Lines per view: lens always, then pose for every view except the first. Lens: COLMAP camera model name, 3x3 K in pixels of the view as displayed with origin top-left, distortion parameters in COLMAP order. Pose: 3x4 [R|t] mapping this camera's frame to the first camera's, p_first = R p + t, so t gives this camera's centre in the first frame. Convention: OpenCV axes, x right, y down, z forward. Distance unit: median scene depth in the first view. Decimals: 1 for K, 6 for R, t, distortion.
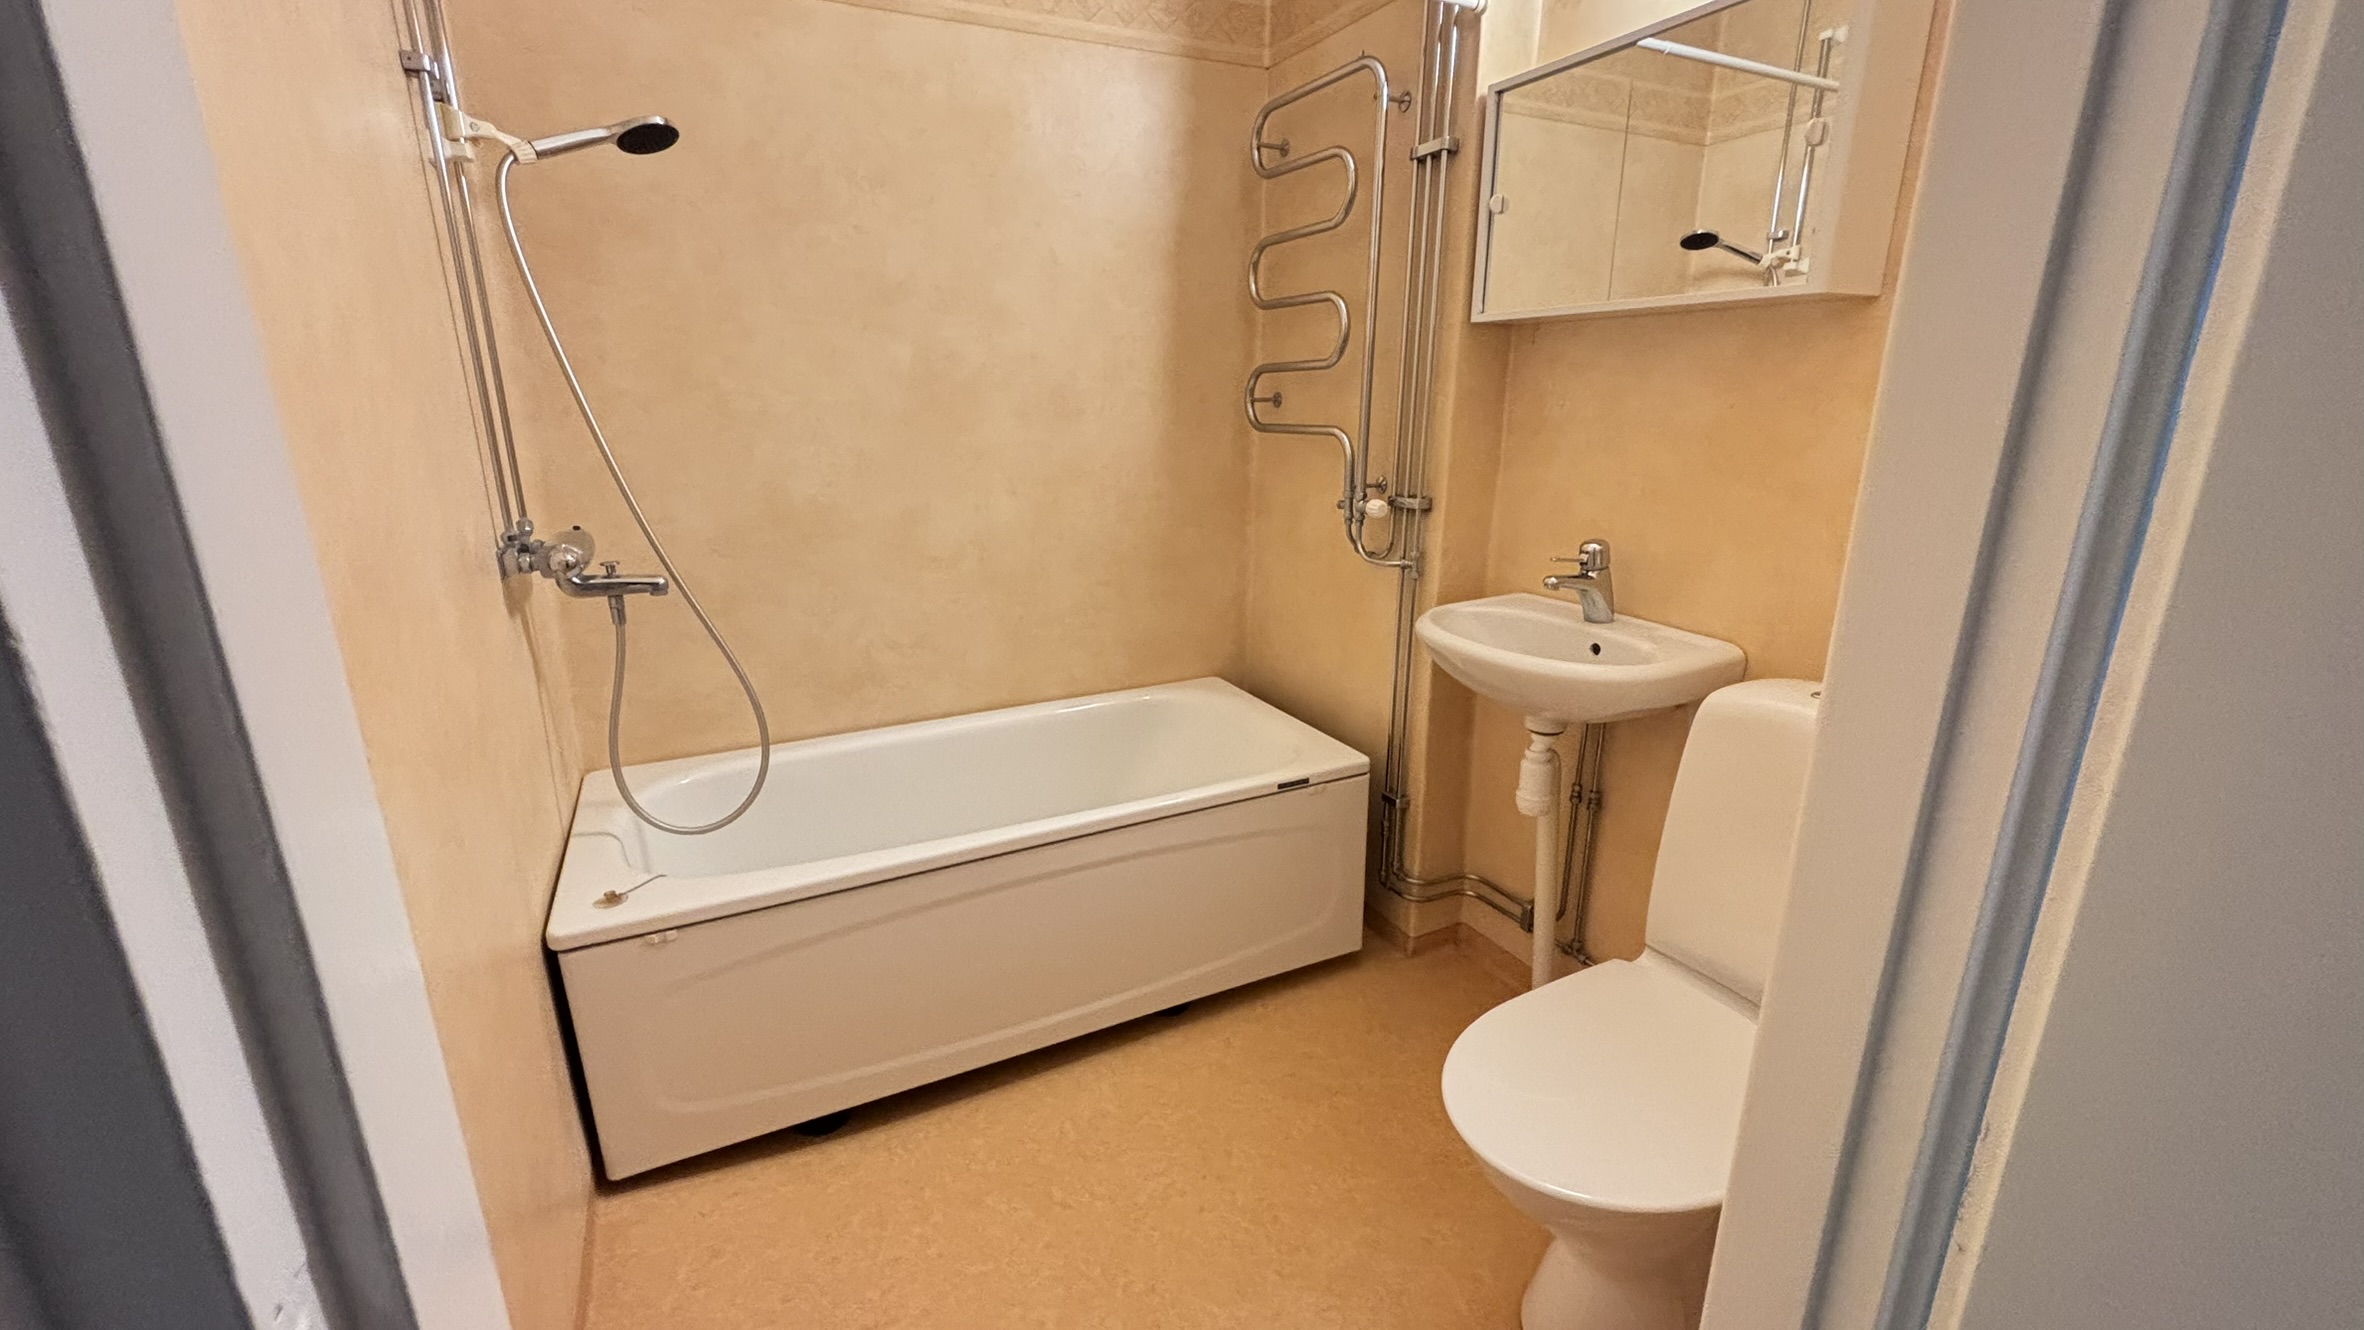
lens RADIAL K [[948.2, 0, 1177.5], [0, 948.2, 665.1], [0, 0, 1]] dist [0.003664, -0.002074]
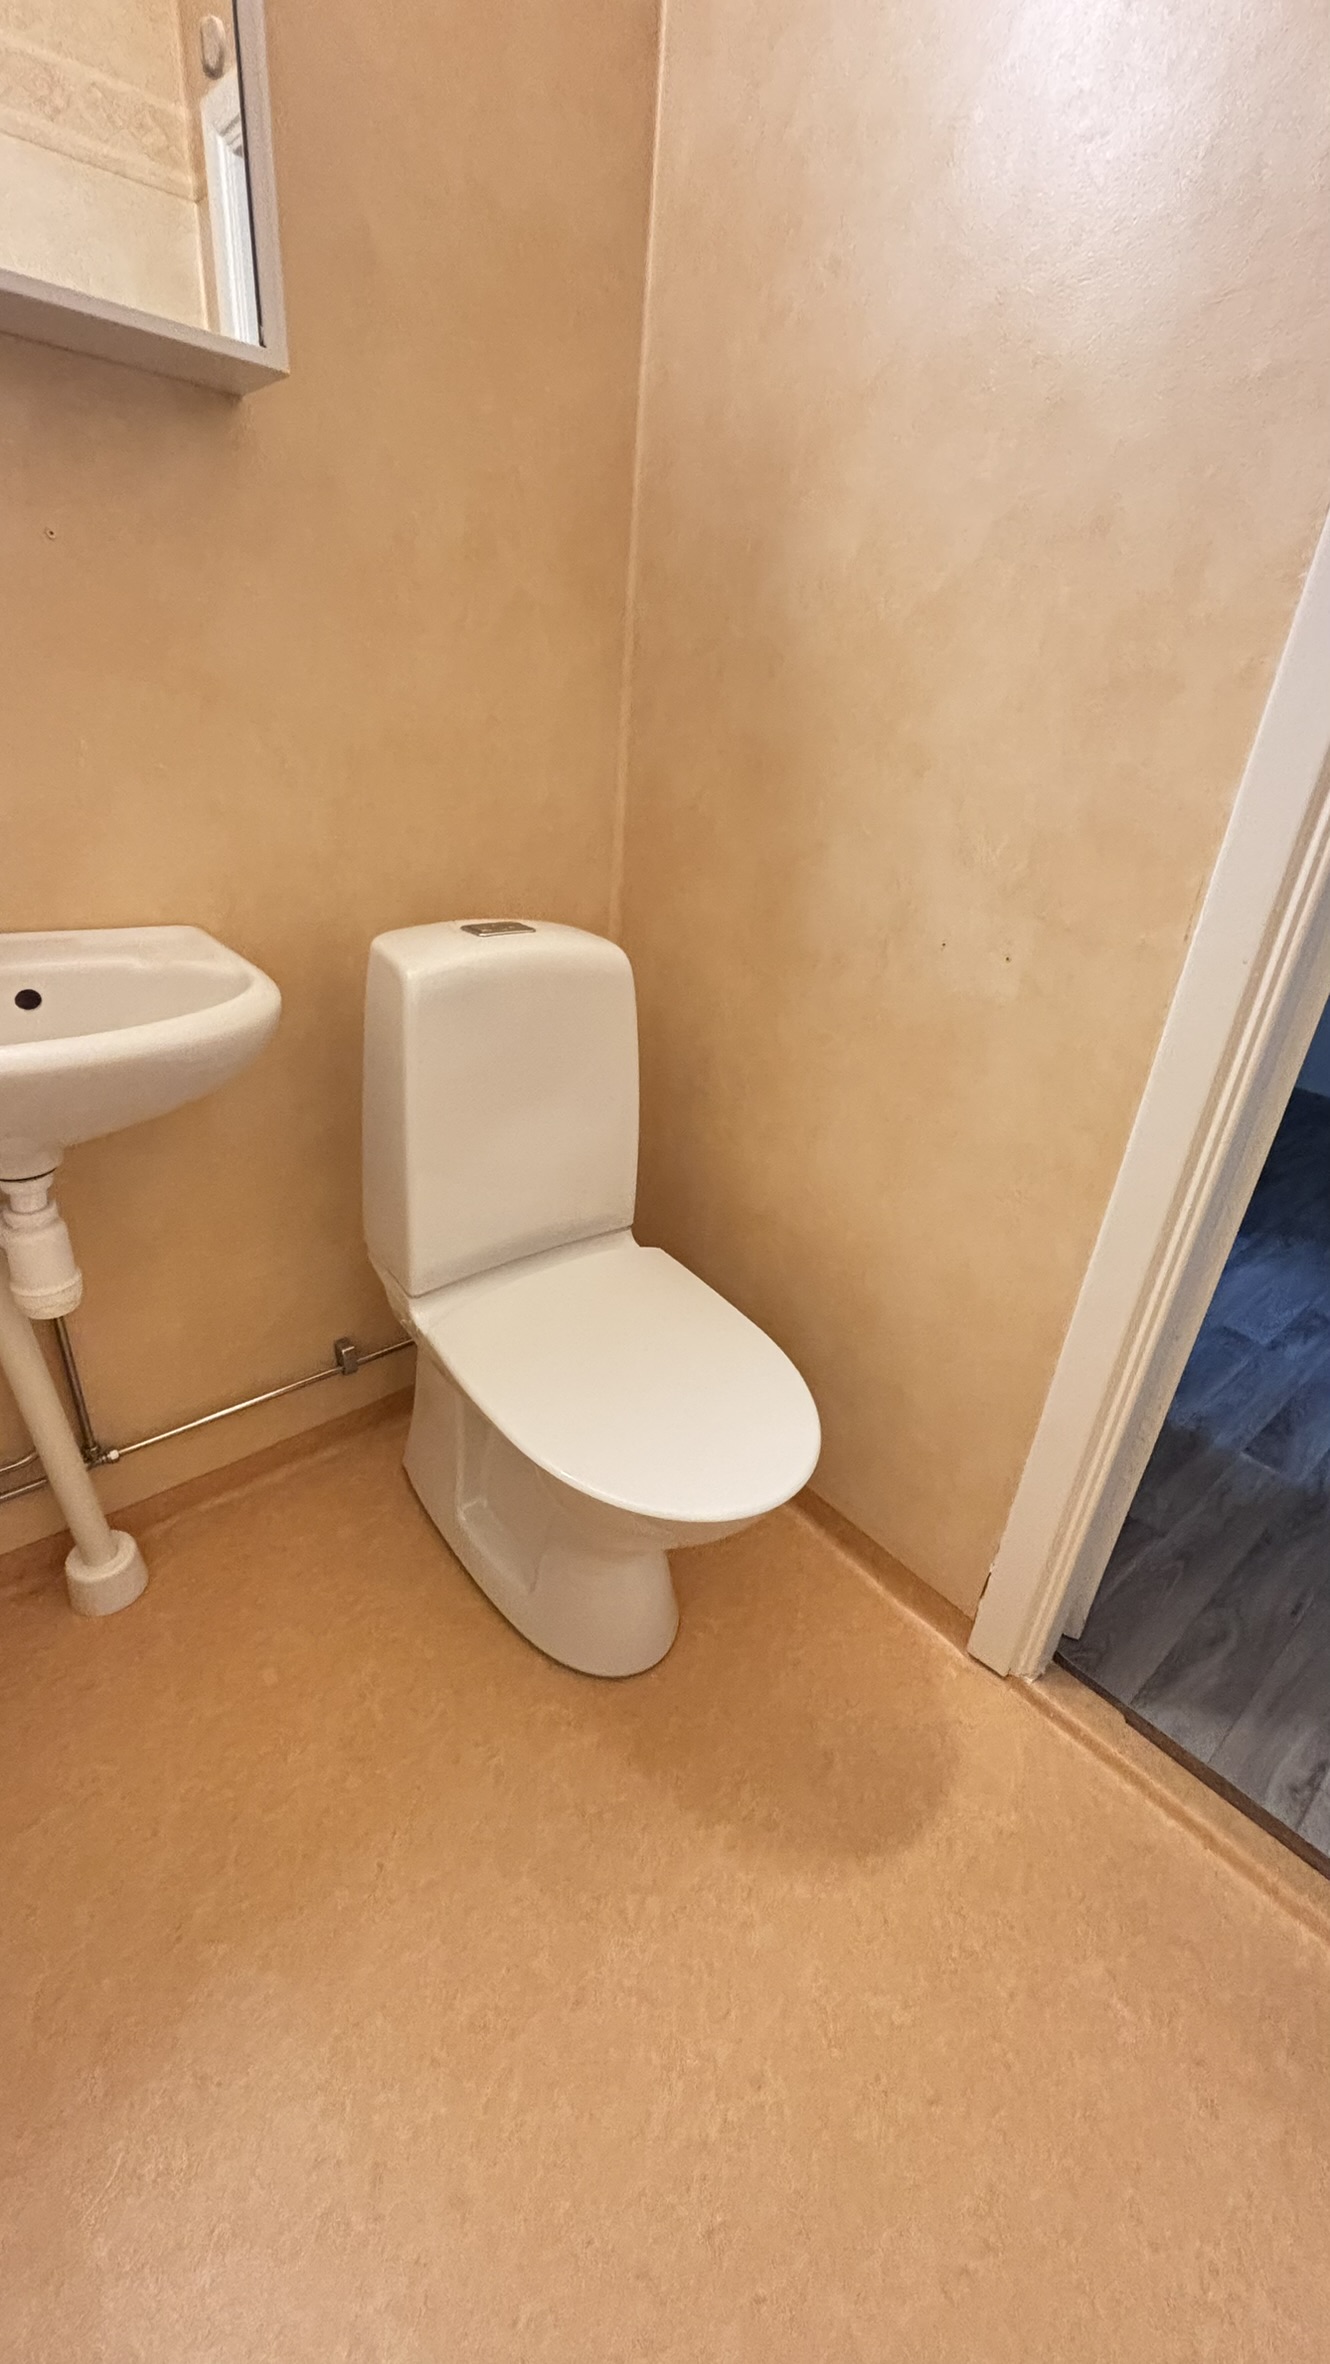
lens RADIAL K [[948.2, 0, 652.9], [0, 948.2, 1185.4], [0, 0, 1]] dist [0.003664, -0.002074]
pose [[-0.237291, -0.461576, 0.854775, -0.199072], [0.170529, 0.846451, 0.504421, -0.162261], [-0.956354, 0.265459, -0.122142, 0.835849]]
